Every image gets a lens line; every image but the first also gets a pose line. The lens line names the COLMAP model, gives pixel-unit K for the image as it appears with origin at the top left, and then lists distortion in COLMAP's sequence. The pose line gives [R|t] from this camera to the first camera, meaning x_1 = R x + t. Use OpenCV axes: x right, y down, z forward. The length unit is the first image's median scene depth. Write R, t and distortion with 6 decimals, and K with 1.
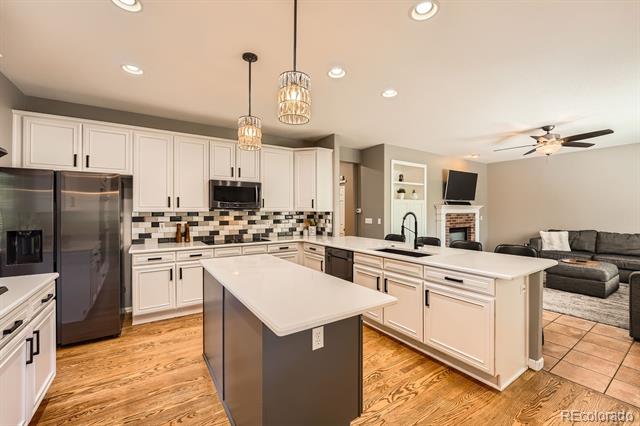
lens RADIAL K [[260.8, 0, 318.7], [0, 260.8, 211.1], [0, 0, 1]] dist [-0.022637, -0.000076]
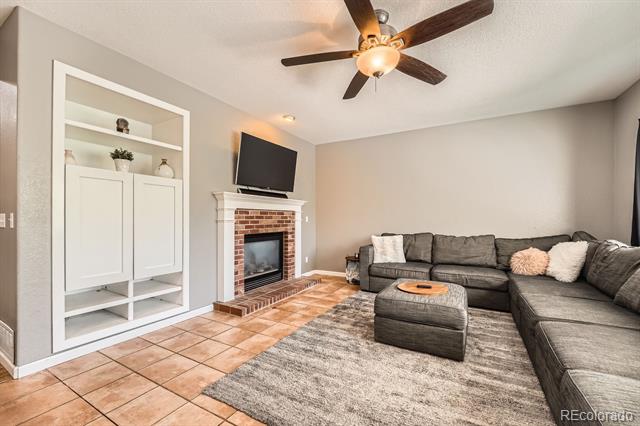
lens RADIAL K [[255.8, 0, 319.2], [0, 255.8, 216.6], [0, 0, 1]] dist [-0.012887, -0.000279]
pose [[0.889528, 0.006632, 0.456833, 0.415336], [-0.001746, 0.999937, -0.011116, 0.033659], [-0.456878, 0.009090, 0.889483, 0.441718]]
